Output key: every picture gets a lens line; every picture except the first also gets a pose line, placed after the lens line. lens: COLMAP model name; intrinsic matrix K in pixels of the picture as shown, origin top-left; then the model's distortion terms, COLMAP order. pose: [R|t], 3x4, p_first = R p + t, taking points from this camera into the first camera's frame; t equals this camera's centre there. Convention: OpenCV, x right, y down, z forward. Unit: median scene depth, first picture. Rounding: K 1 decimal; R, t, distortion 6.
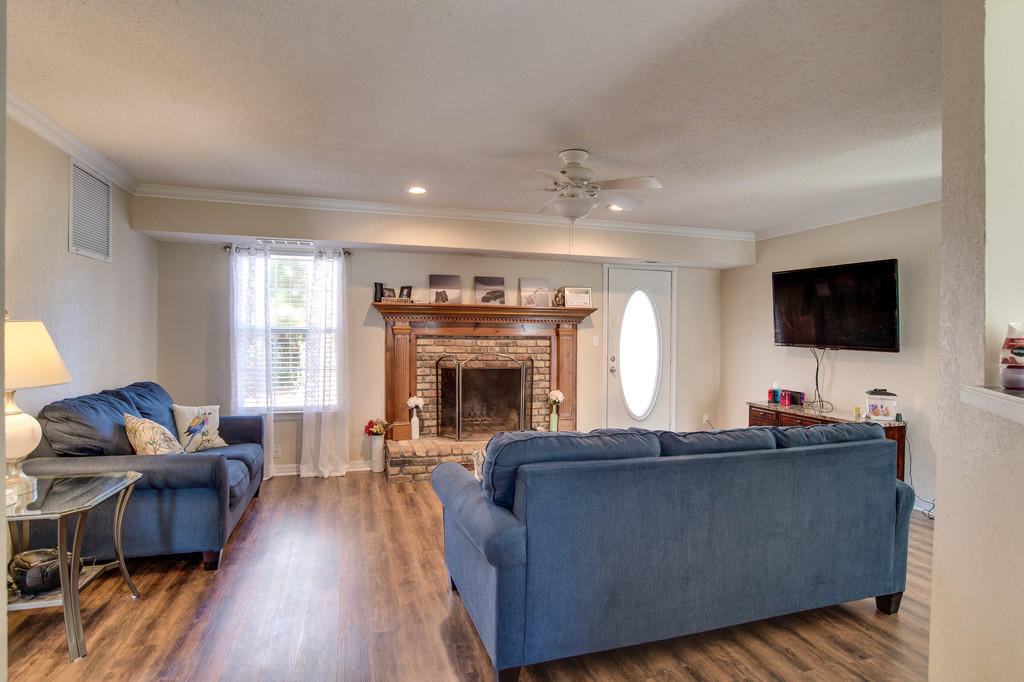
lens RADIAL K [[532.3, 0, 512.0], [0, 532.3, 341.0], [0, 0, 1]] dist [-0.035521, 0.001372]
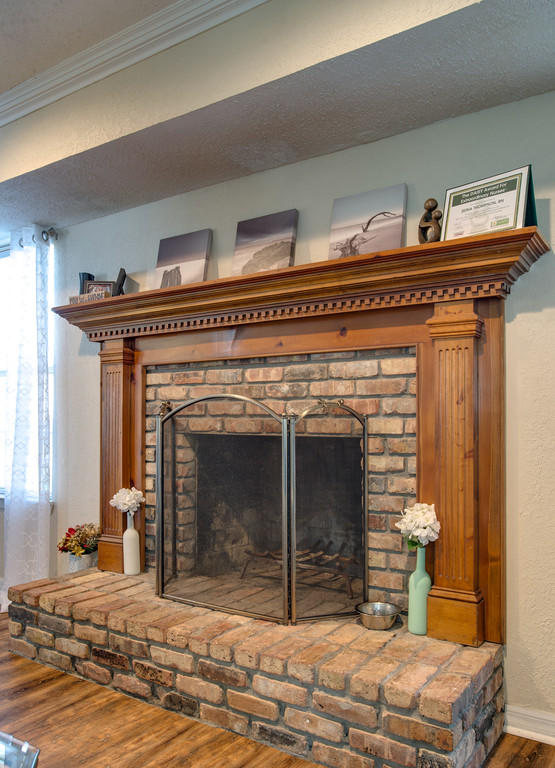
lens RADIAL K [[620.4, 0, 295.6], [0, 620.4, 421.2], [0, 0, 1]] dist [-0.003342, -0.001118]
pose [[0.622788, -0.016564, -0.782215, 0.361553], [-0.006333, 0.999636, -0.026210, 0.055117], [0.782365, 0.021278, 0.622457, 0.743385]]
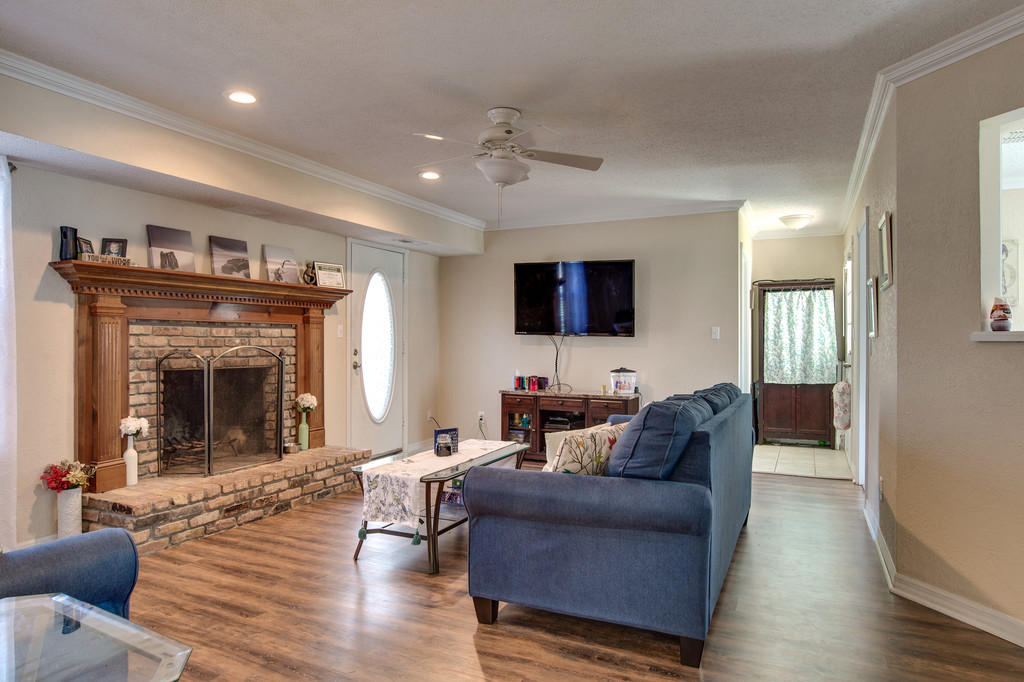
lens RADIAL K [[624.9, 0, 512.0], [0, 624.9, 341.0], [0, 0, 1]] dist [-0.002470, 0.000244]
pose [[0.682561, -0.010088, 0.730759, -0.404220], [0.014221, 0.999899, 0.000520, 0.021157], [-0.730690, 0.010037, 0.682636, 0.167888]]
